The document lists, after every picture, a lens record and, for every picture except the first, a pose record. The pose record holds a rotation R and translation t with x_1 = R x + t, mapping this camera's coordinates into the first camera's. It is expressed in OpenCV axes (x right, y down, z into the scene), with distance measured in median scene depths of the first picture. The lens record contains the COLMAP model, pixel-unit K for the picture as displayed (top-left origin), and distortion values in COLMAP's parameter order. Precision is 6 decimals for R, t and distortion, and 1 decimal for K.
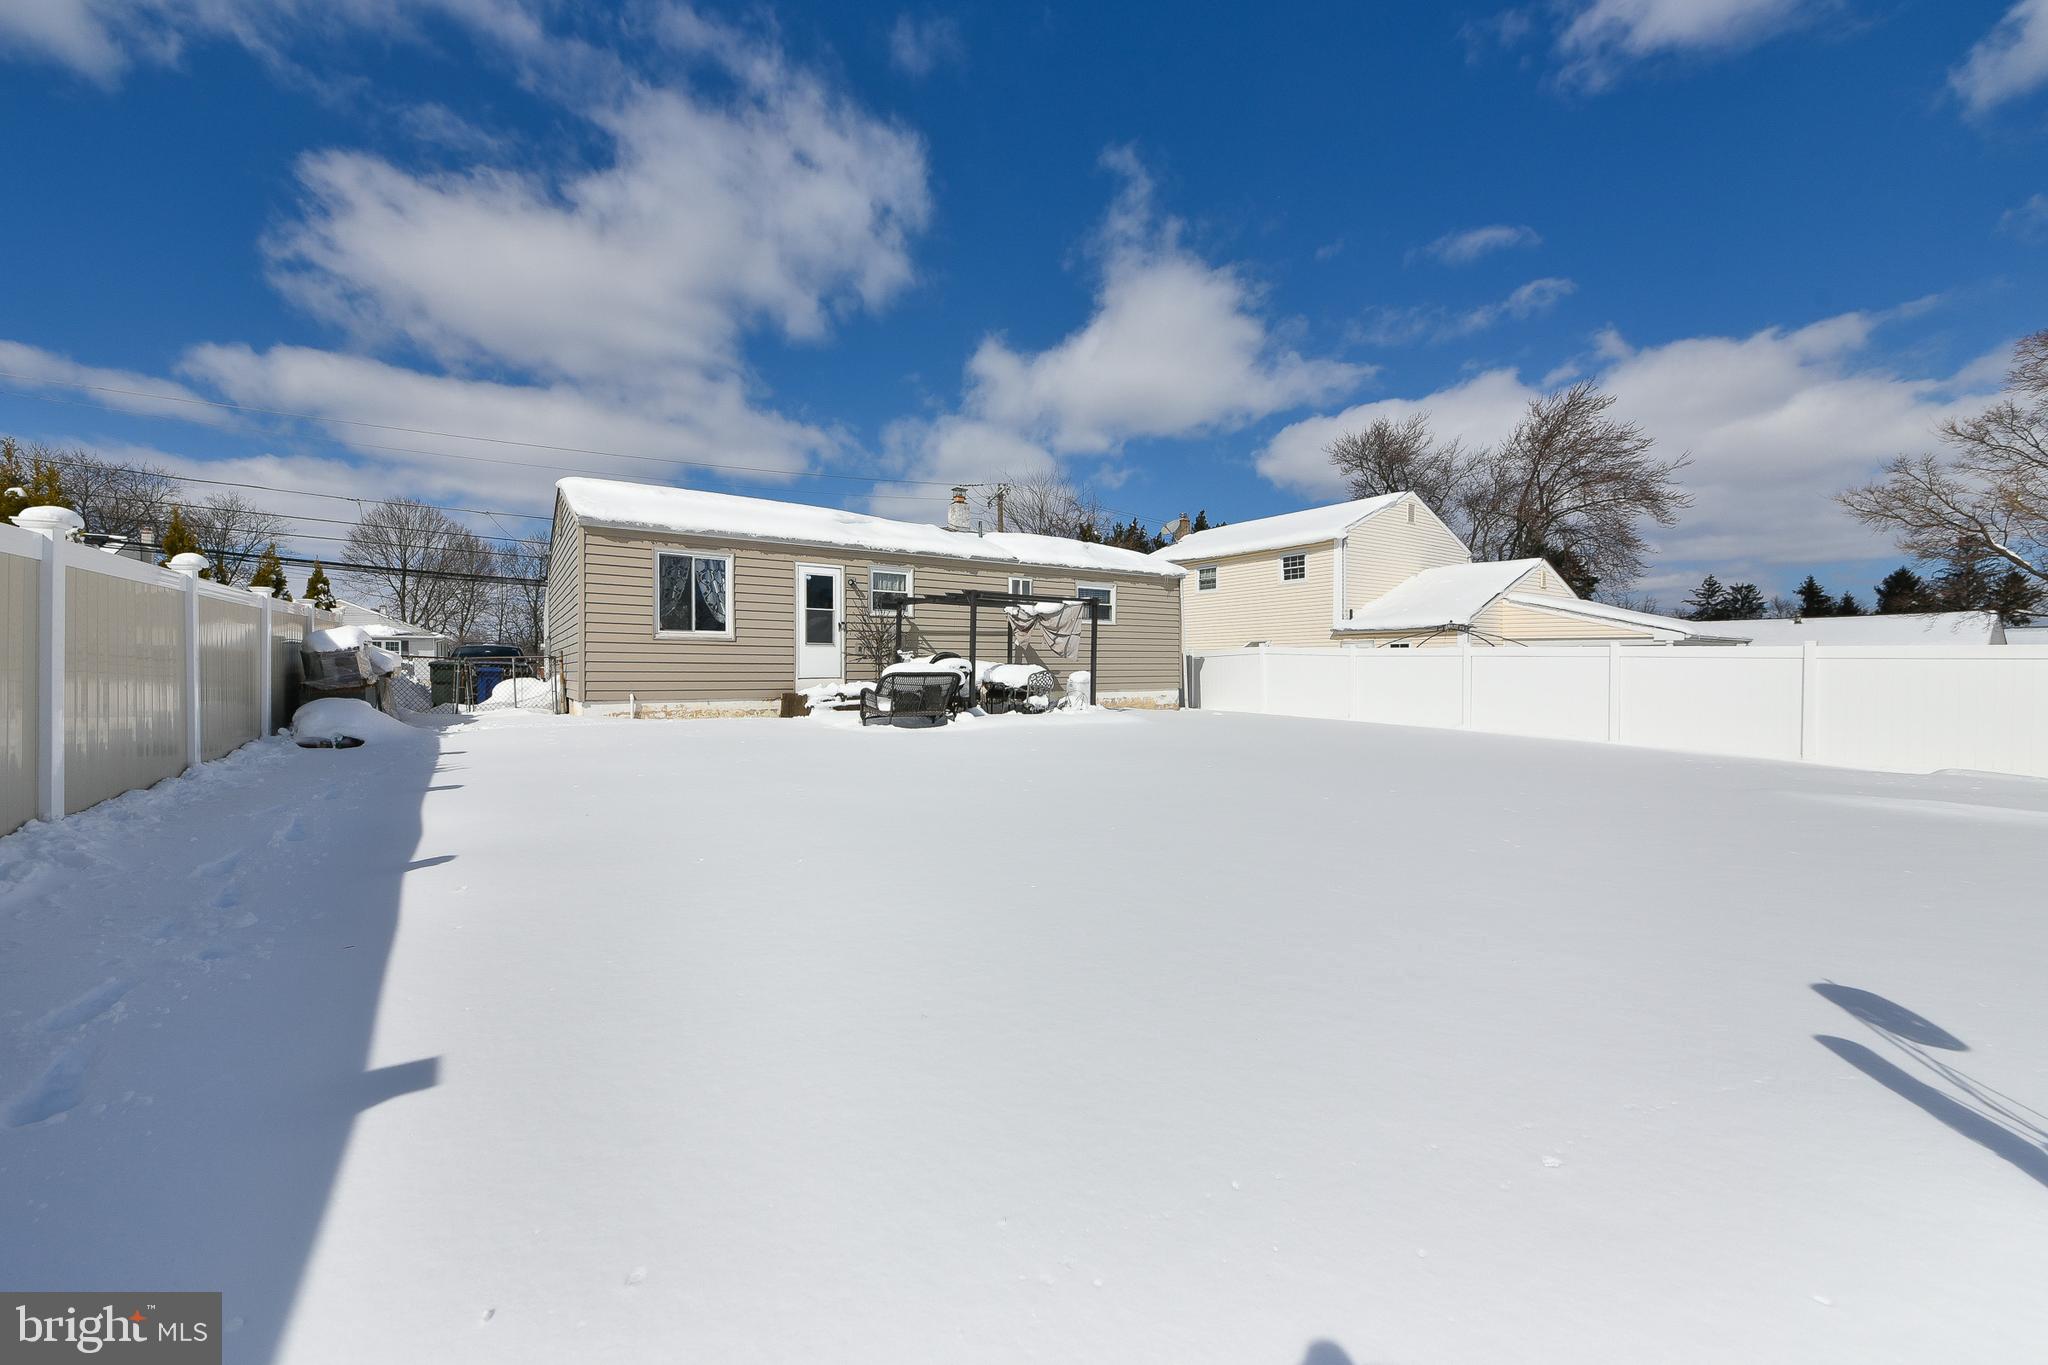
lens RADIAL K [[739.1, 0, 1024.2], [0, 739.1, 668.5], [0, 0, 1]] dist [-0.000327, -0.000557]
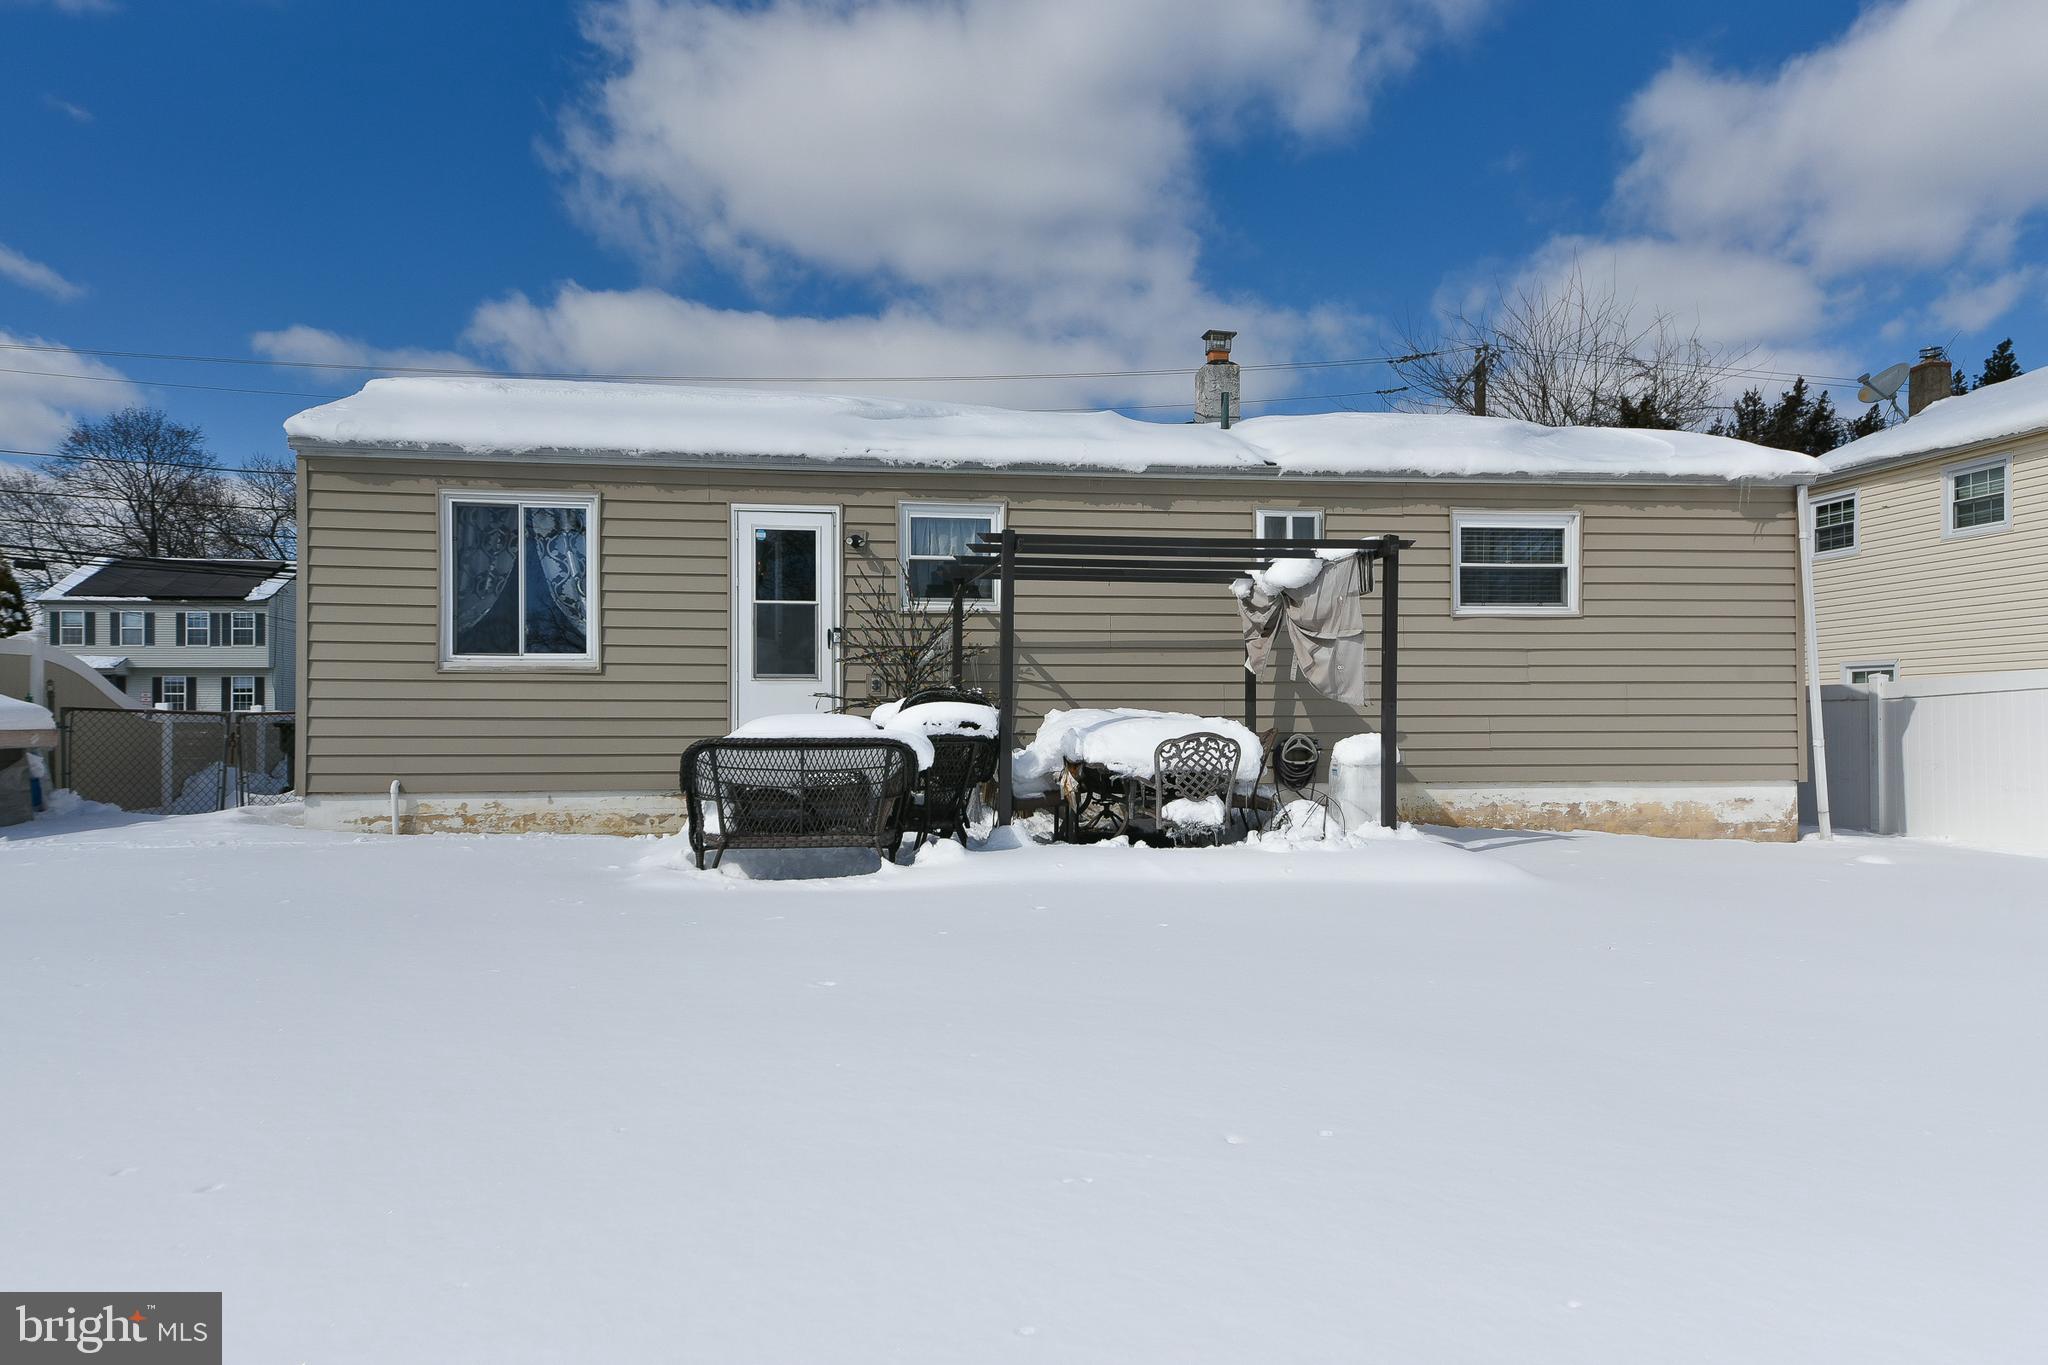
lens RADIAL K [[1282.7, 0, 1025.6], [0, 1282.7, 695.0], [0, 0, 1]] dist [0.033058, -0.001253]
pose [[0.895347, -0.014164, -0.445143, 0.218137], [0.002481, 0.999637, -0.026817, 0.000527], [0.445362, 0.022906, 0.895058, 0.342063]]
